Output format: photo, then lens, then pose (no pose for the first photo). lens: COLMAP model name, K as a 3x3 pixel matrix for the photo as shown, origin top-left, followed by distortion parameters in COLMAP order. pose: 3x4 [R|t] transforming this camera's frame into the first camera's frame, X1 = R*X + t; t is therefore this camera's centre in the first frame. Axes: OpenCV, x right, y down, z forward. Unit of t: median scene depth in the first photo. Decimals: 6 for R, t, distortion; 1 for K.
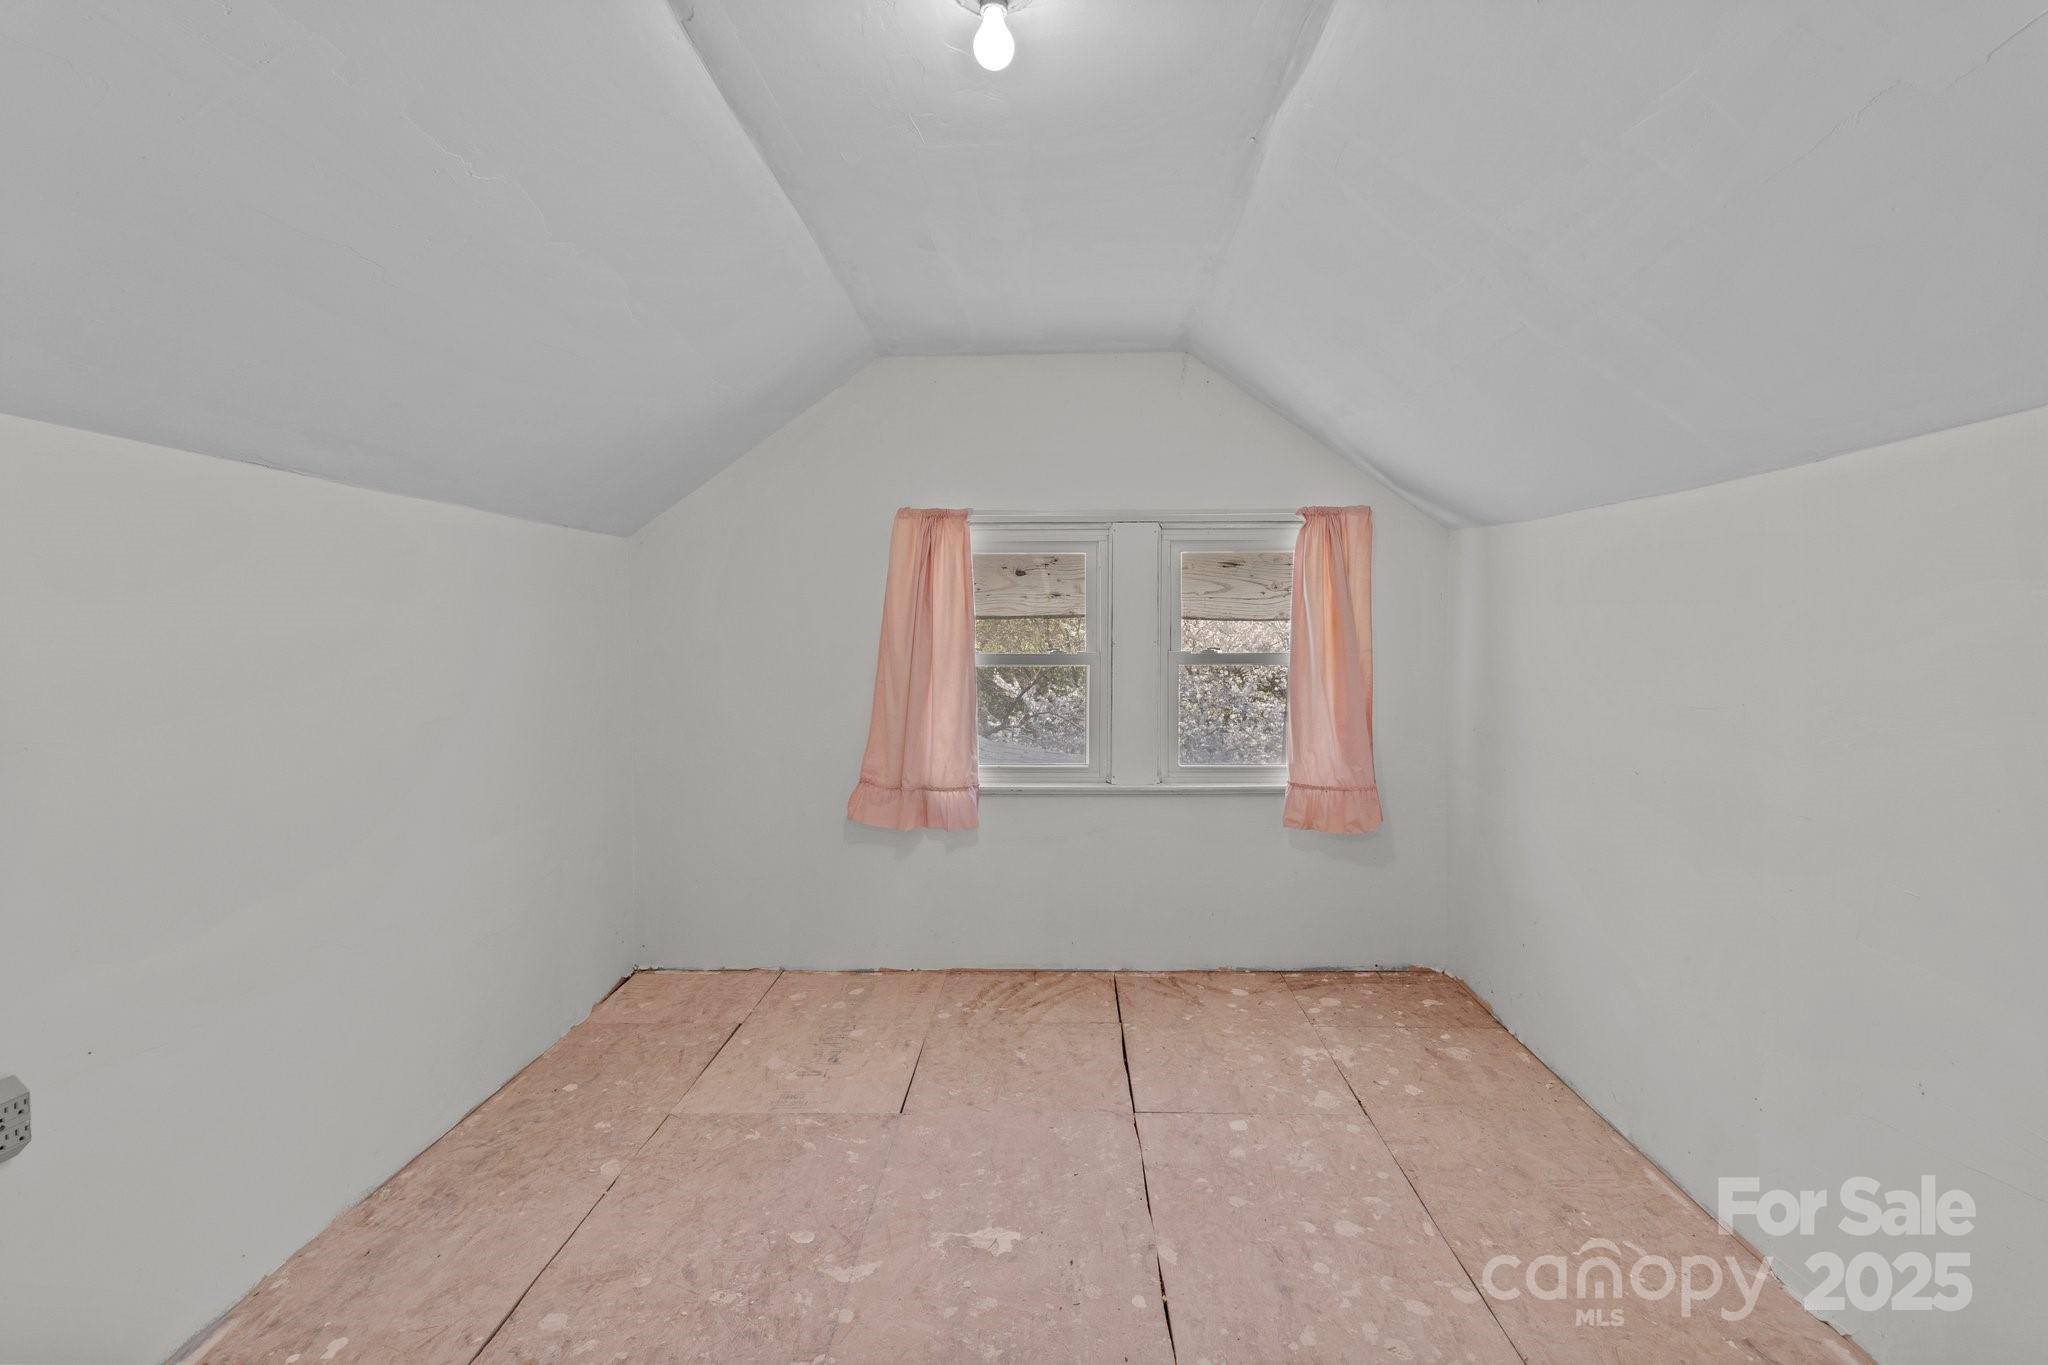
lens RADIAL K [[964.3, 0, 1025.5], [0, 964.3, 639.0], [0, 0, 1]] dist [-0.030669, -0.000004]
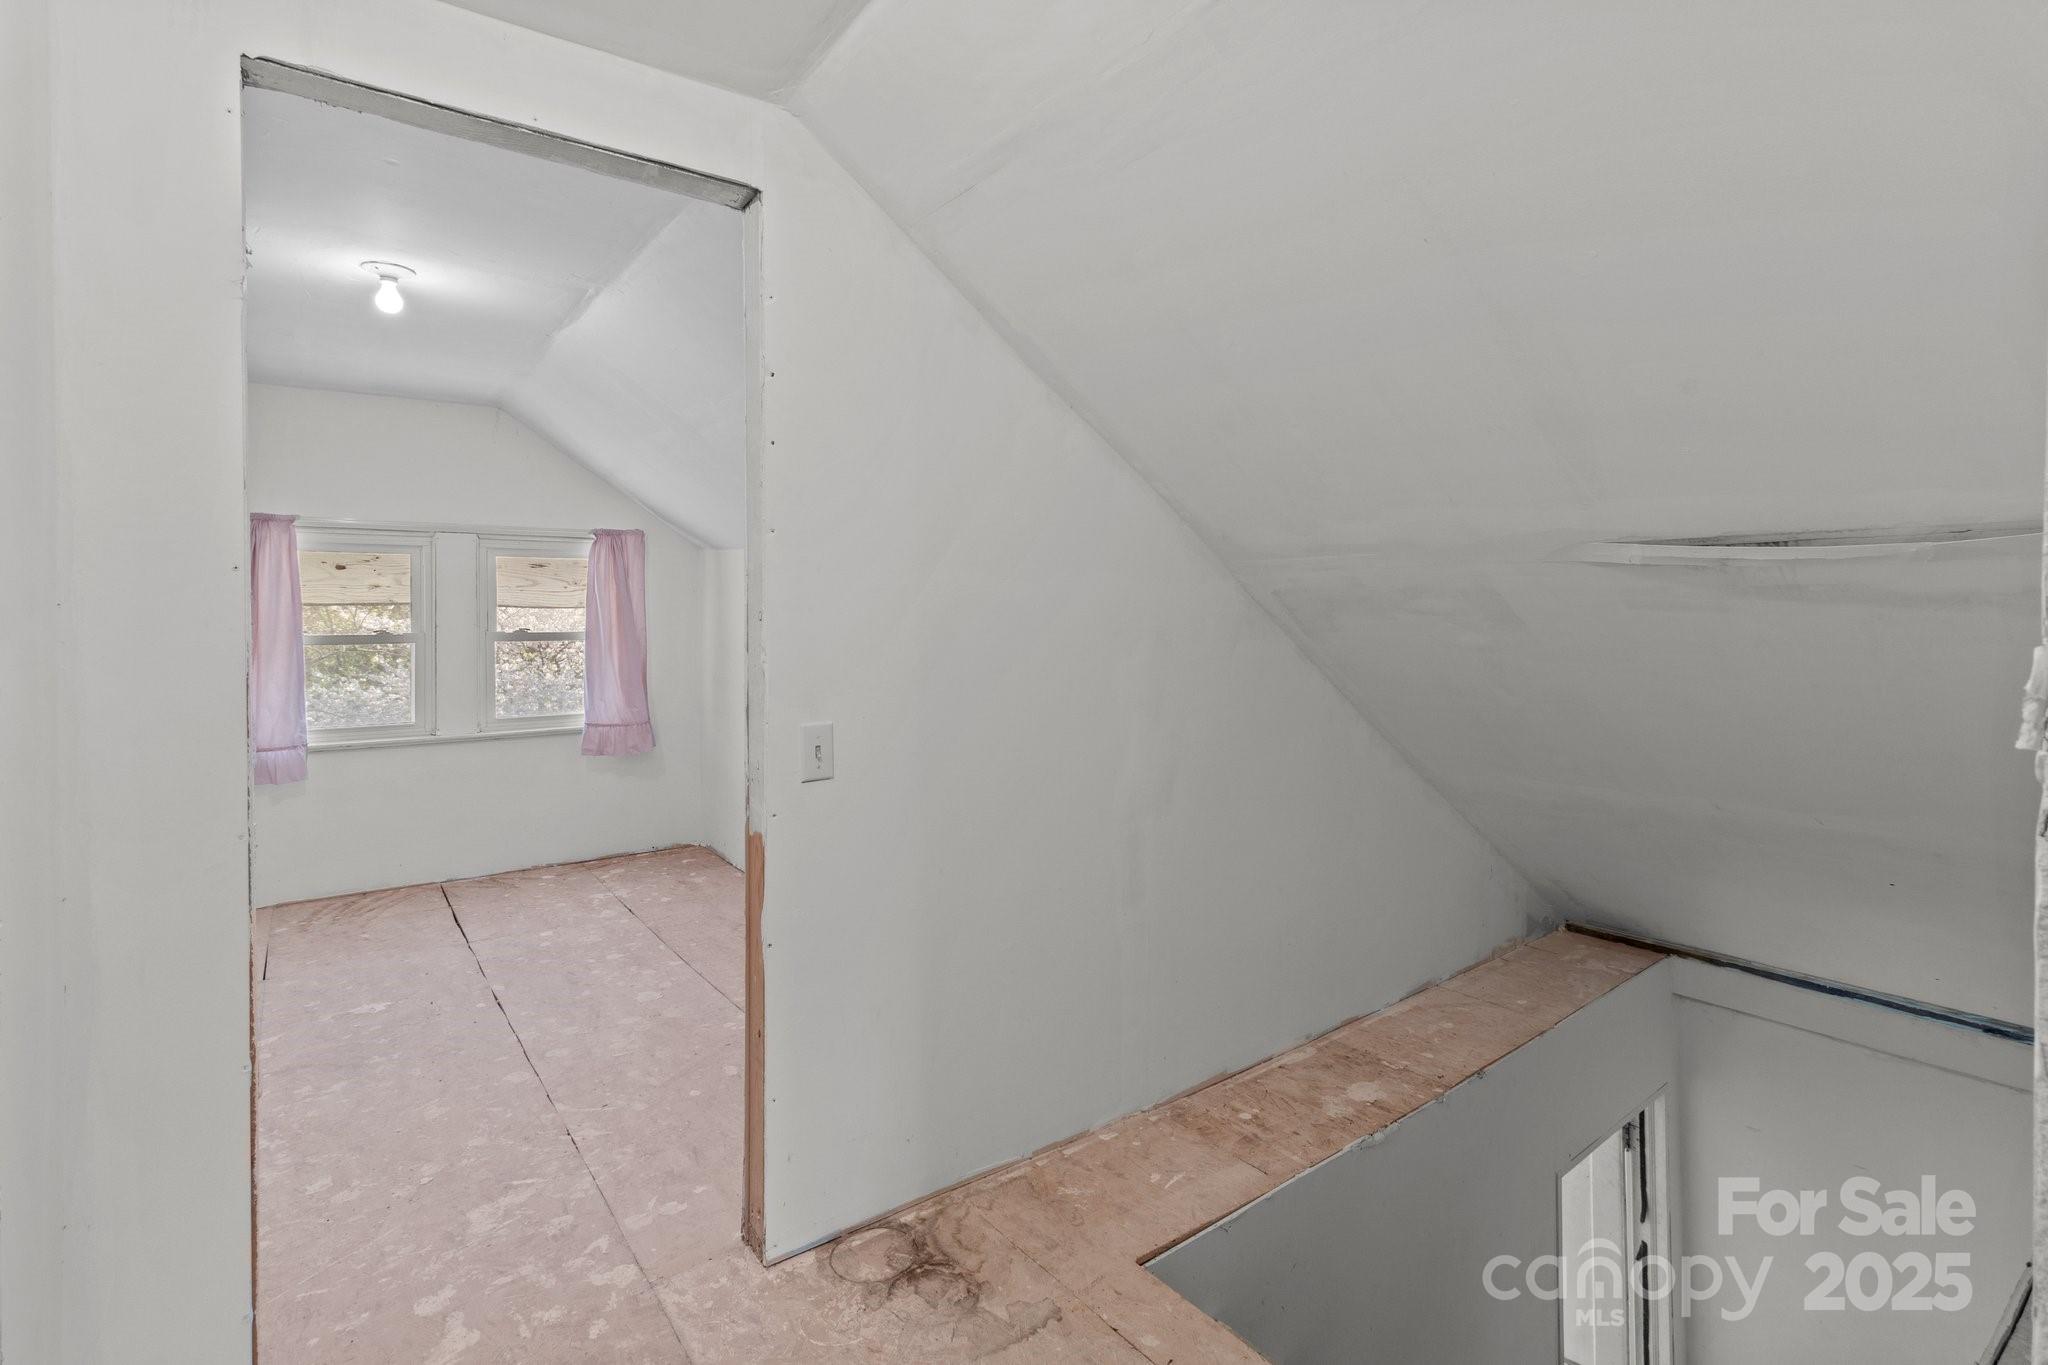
lens RADIAL K [[965.2, 0, 1049.7], [0, 965.2, 624.3], [0, 0, 1]] dist [-0.000013, 0.000007]
pose [[0.770709, -0.007615, 0.637142, -0.102506], [0.008322, 0.999964, 0.001885, 0.007207], [-0.637133, 0.003850, 0.770744, -0.530129]]
